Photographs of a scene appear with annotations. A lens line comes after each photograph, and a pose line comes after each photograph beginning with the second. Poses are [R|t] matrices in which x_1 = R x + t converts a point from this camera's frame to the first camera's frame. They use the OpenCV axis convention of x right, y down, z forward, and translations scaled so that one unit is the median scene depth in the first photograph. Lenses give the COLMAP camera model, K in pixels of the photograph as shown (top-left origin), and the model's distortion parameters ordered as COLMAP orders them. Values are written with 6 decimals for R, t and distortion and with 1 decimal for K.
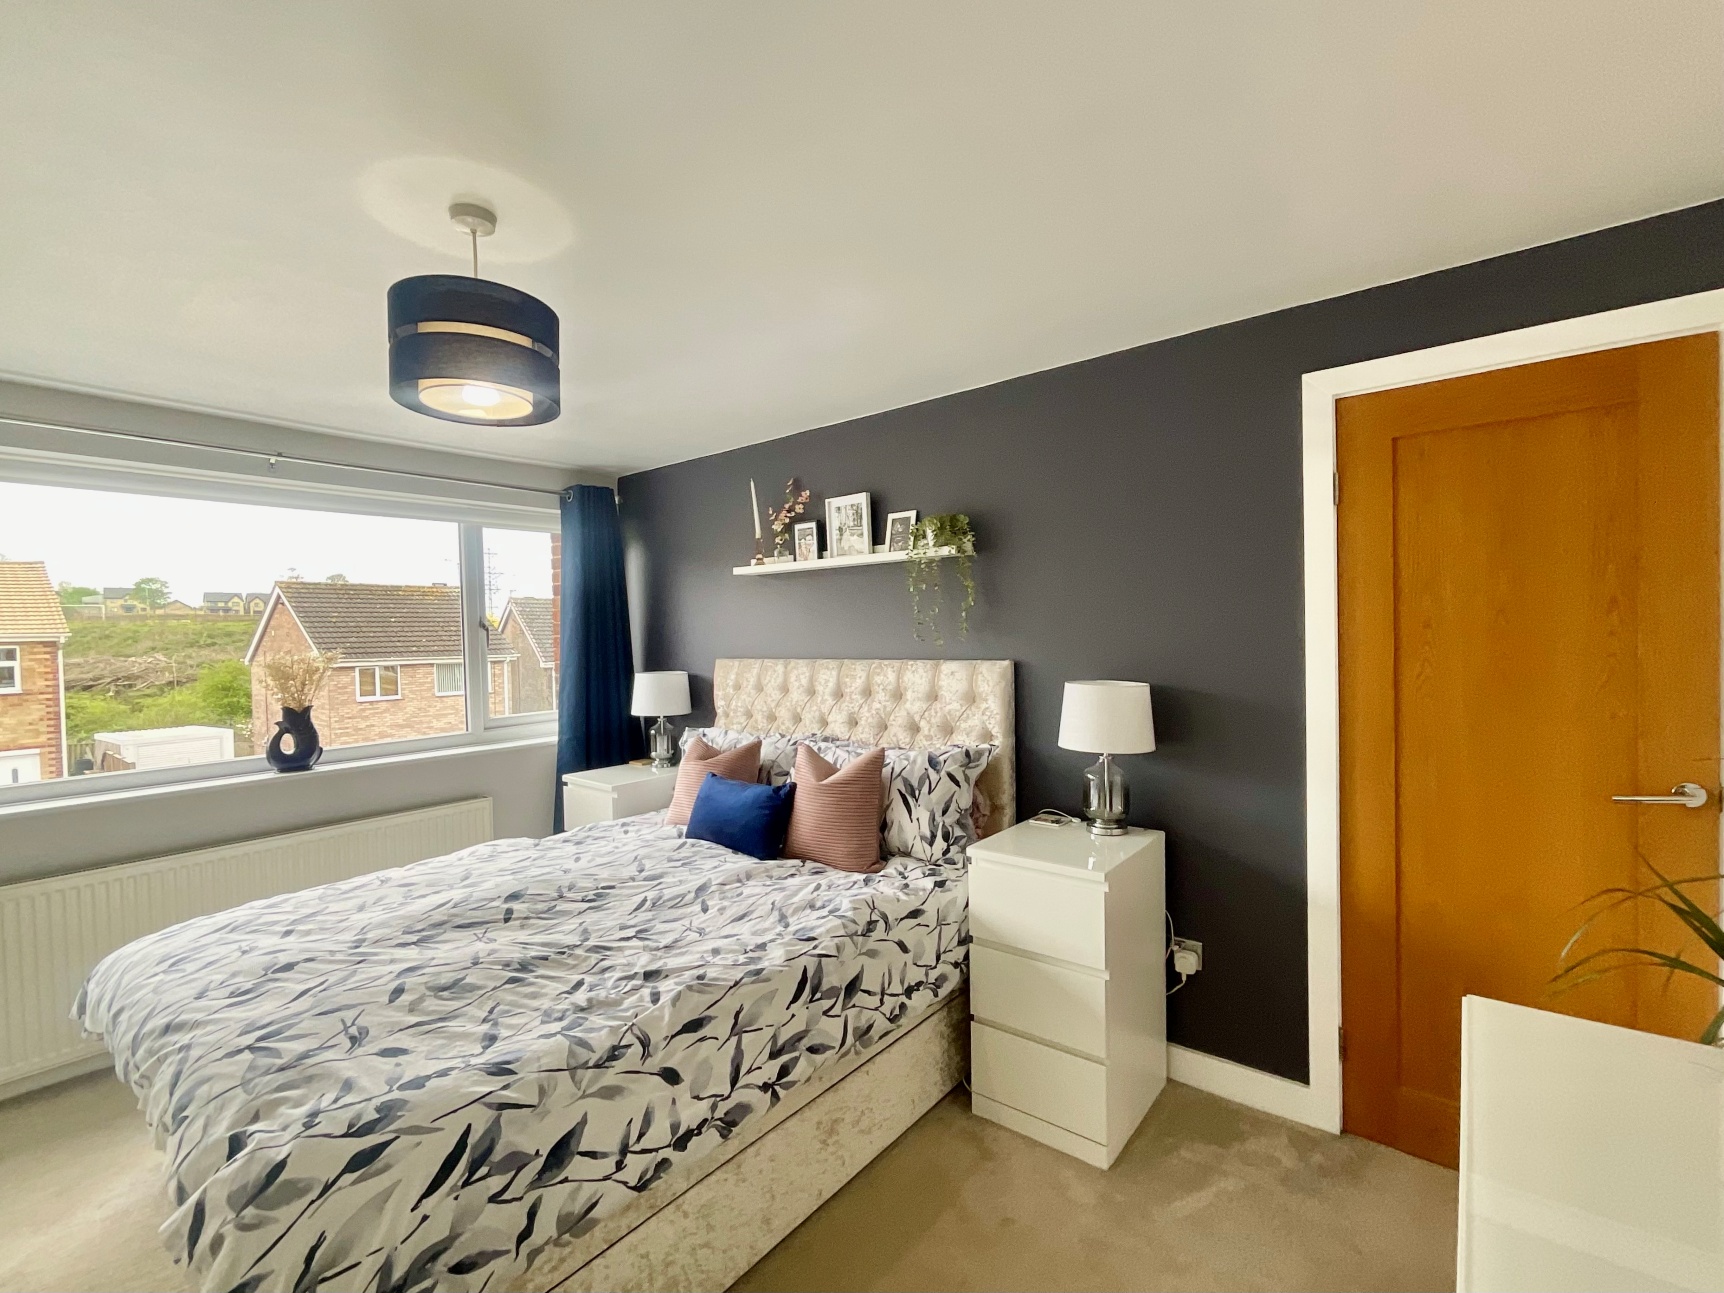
lens RADIAL K [[746.0, 0, 862.0], [0, 746.0, 646.5], [0, 0, 1]] dist [0.001981, 0.000259]
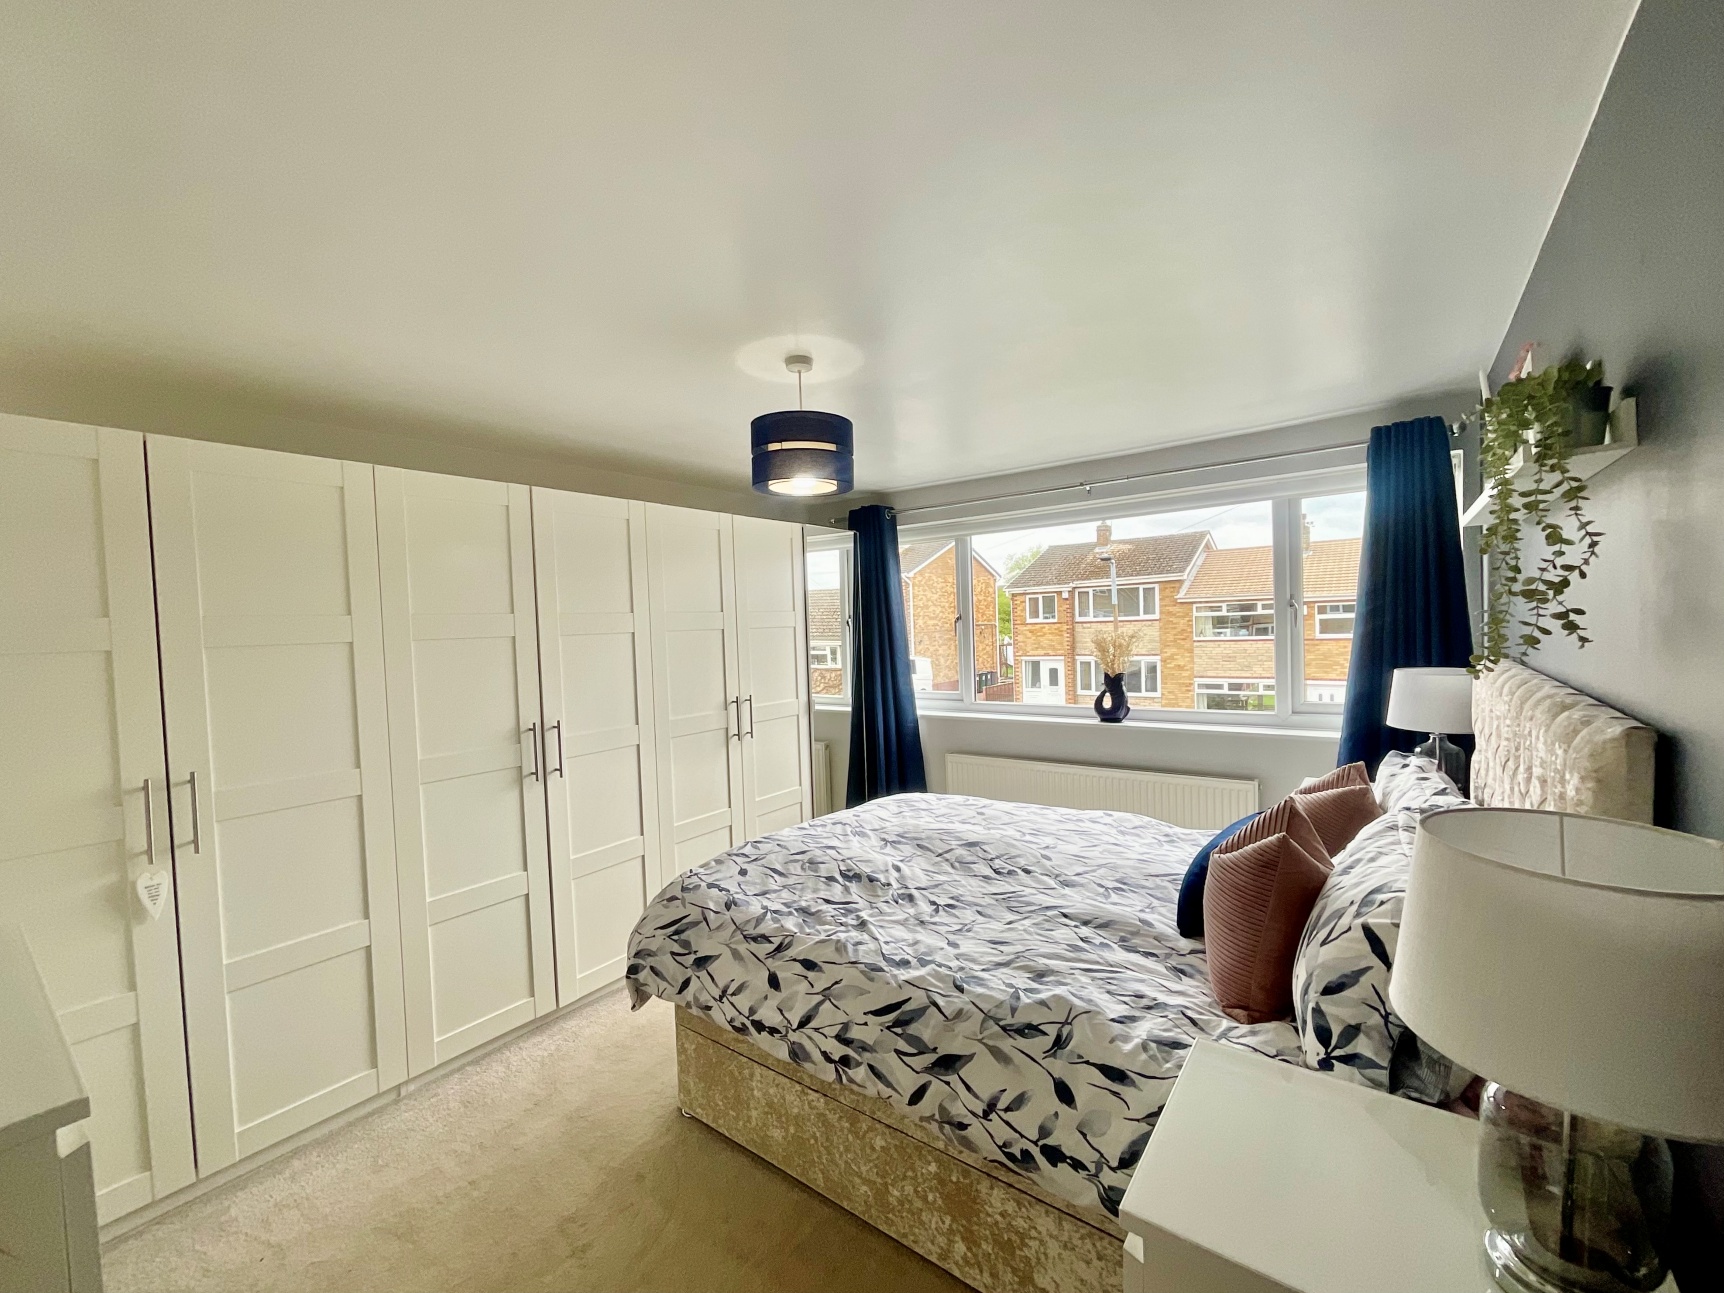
lens RADIAL K [[732.5, 0, 862.0], [0, 732.5, 646.5], [0, 0, 1]] dist [0.000035, 0.000079]
pose [[0.034461, 0.055970, -0.997838, 0.722413], [0.018302, 0.998228, 0.056624, -0.060678], [0.999238, -0.020213, 0.033375, 0.805647]]
